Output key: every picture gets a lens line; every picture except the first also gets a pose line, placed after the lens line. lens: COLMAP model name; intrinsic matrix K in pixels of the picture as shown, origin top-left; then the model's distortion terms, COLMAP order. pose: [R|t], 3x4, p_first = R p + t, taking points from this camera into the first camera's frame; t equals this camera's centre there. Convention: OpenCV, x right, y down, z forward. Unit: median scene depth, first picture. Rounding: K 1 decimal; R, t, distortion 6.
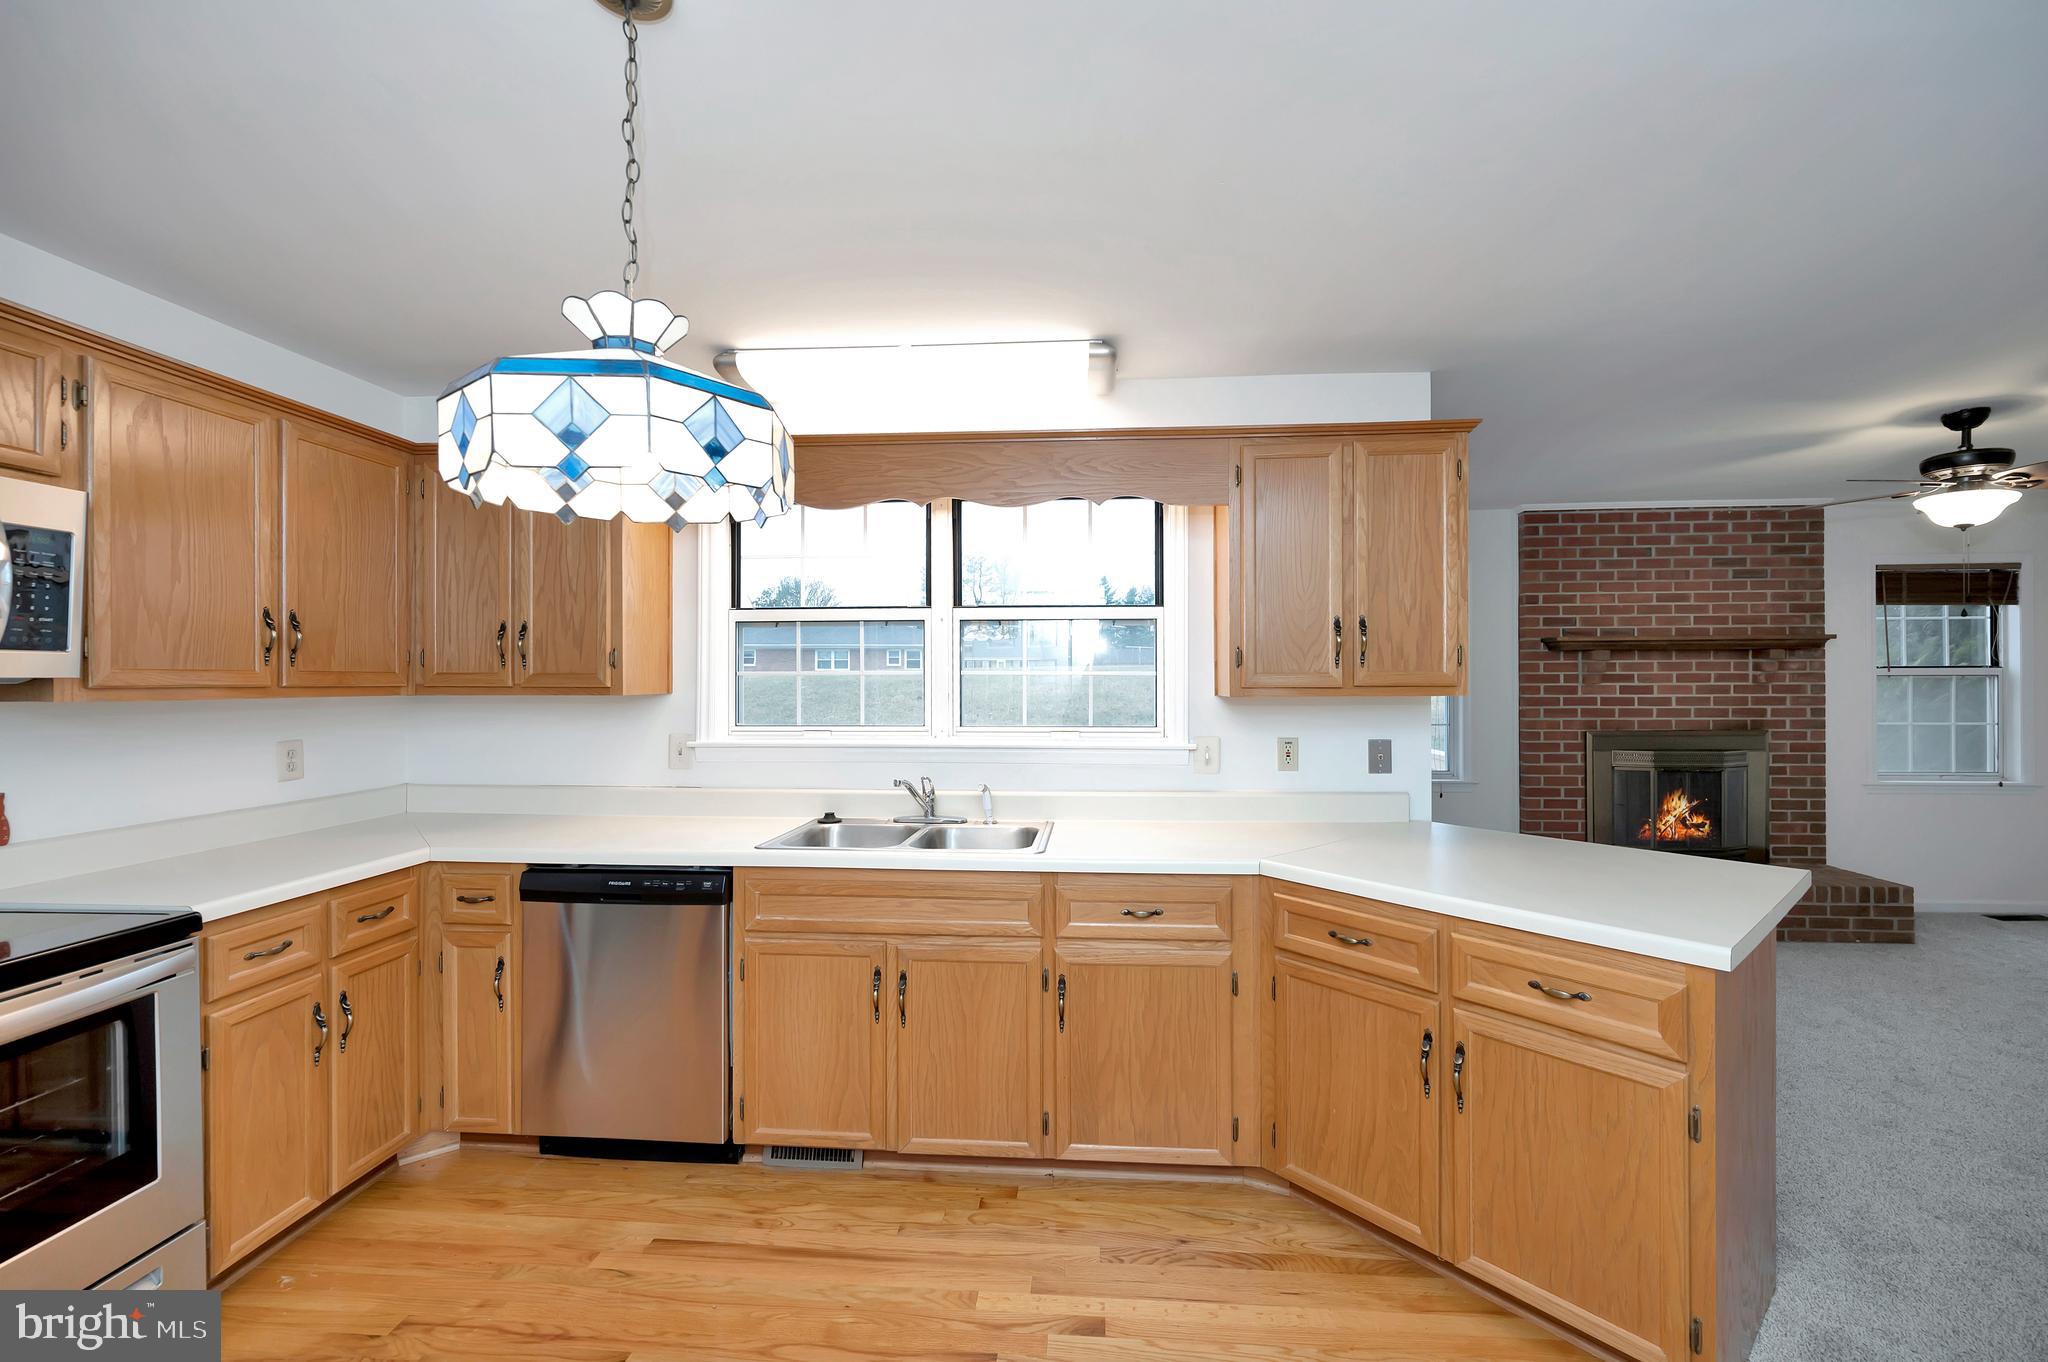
lens RADIAL K [[848.2, 0, 1040.3], [0, 848.2, 677.5], [0, 0, 1]] dist [-0.000522, -0.000095]
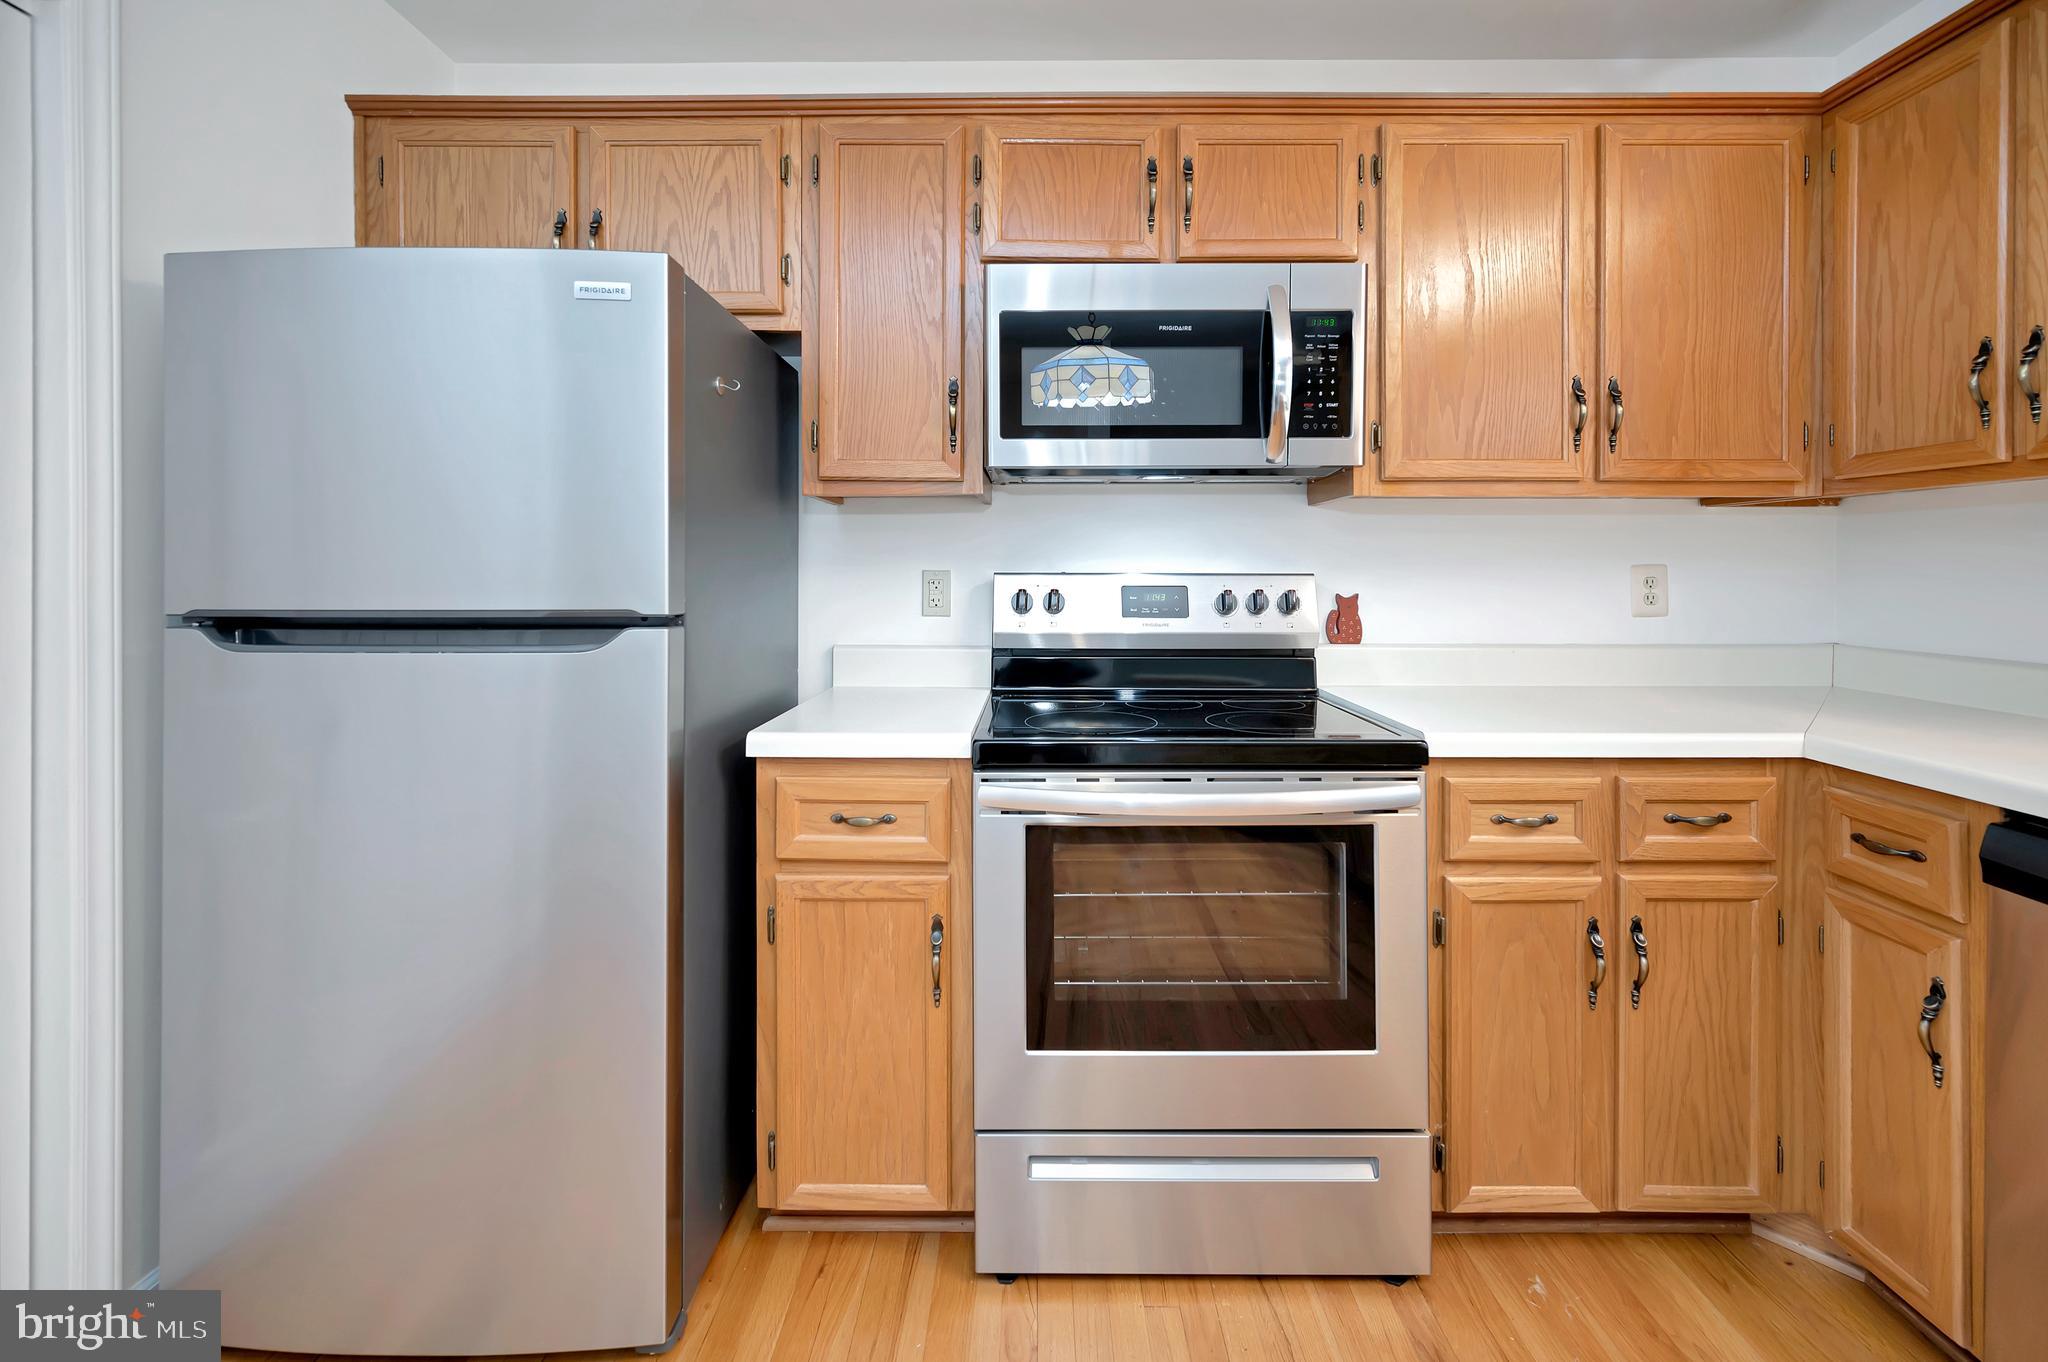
lens RADIAL K [[845.2, 0, 1027.3], [0, 845.2, 572.0], [0, 0, 1]] dist [0.001069, -0.000074]
pose [[0.063423, 0.005129, -0.997974, -0.148462], [0.001840, 0.999984, 0.005256, 0.073818], [0.997985, -0.002169, 0.063412, 0.375212]]
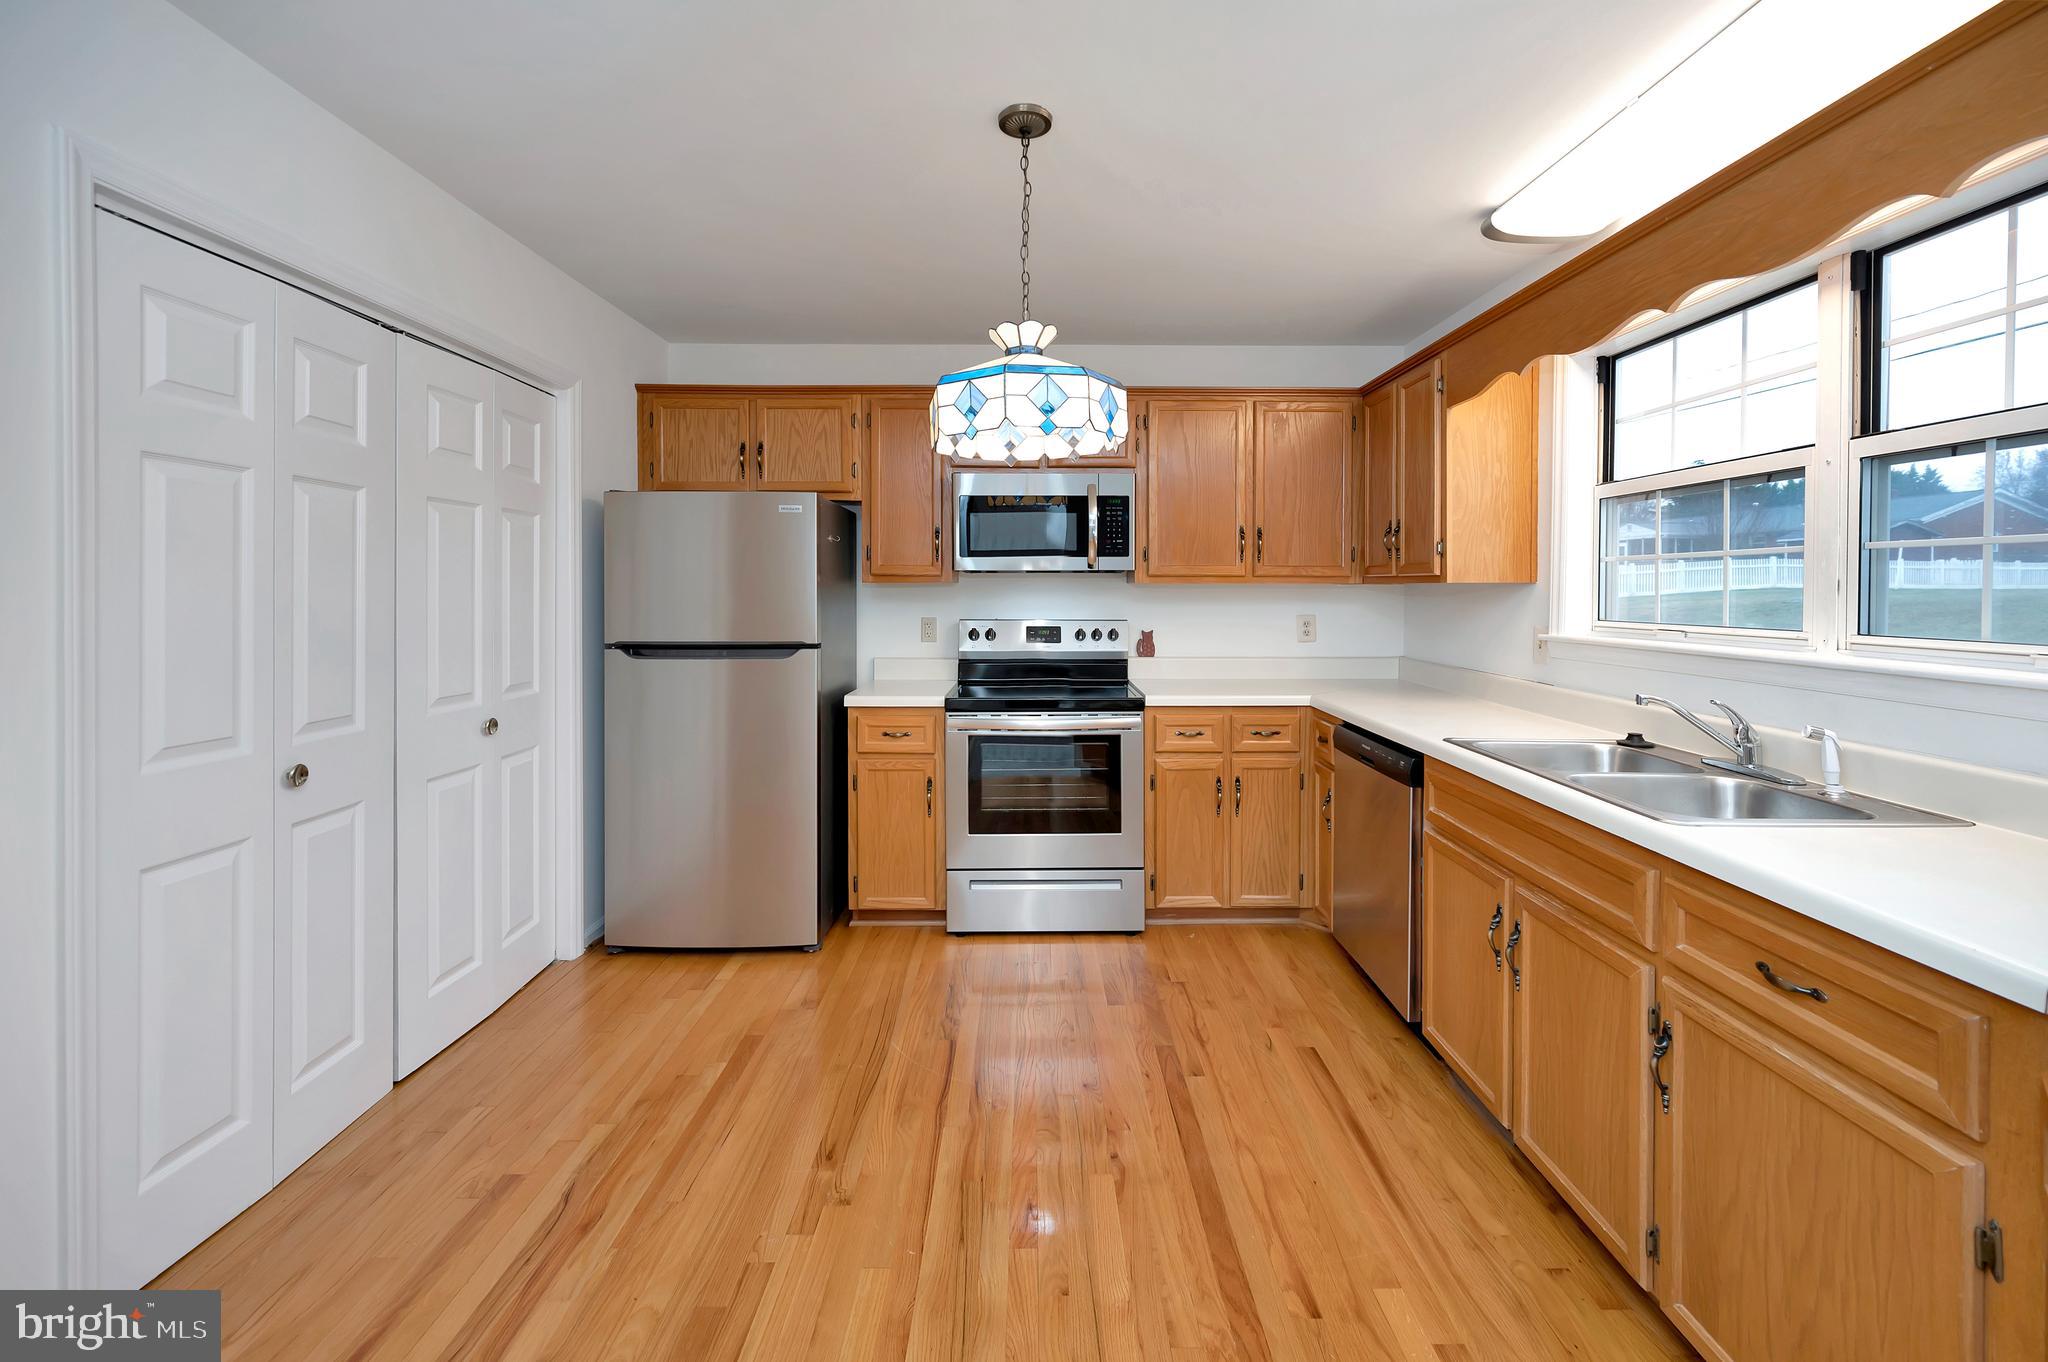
lens RADIAL K [[845.5, 0, 1031.0], [0, 845.5, 594.1], [0, 0, 1]] dist [0.000291, 0.000085]
pose [[0.074492, 0.009782, -0.997174, 0.508665], [0.001446, 0.999950, 0.009918, 0.023931], [0.997221, -0.002181, 0.074474, 0.406631]]
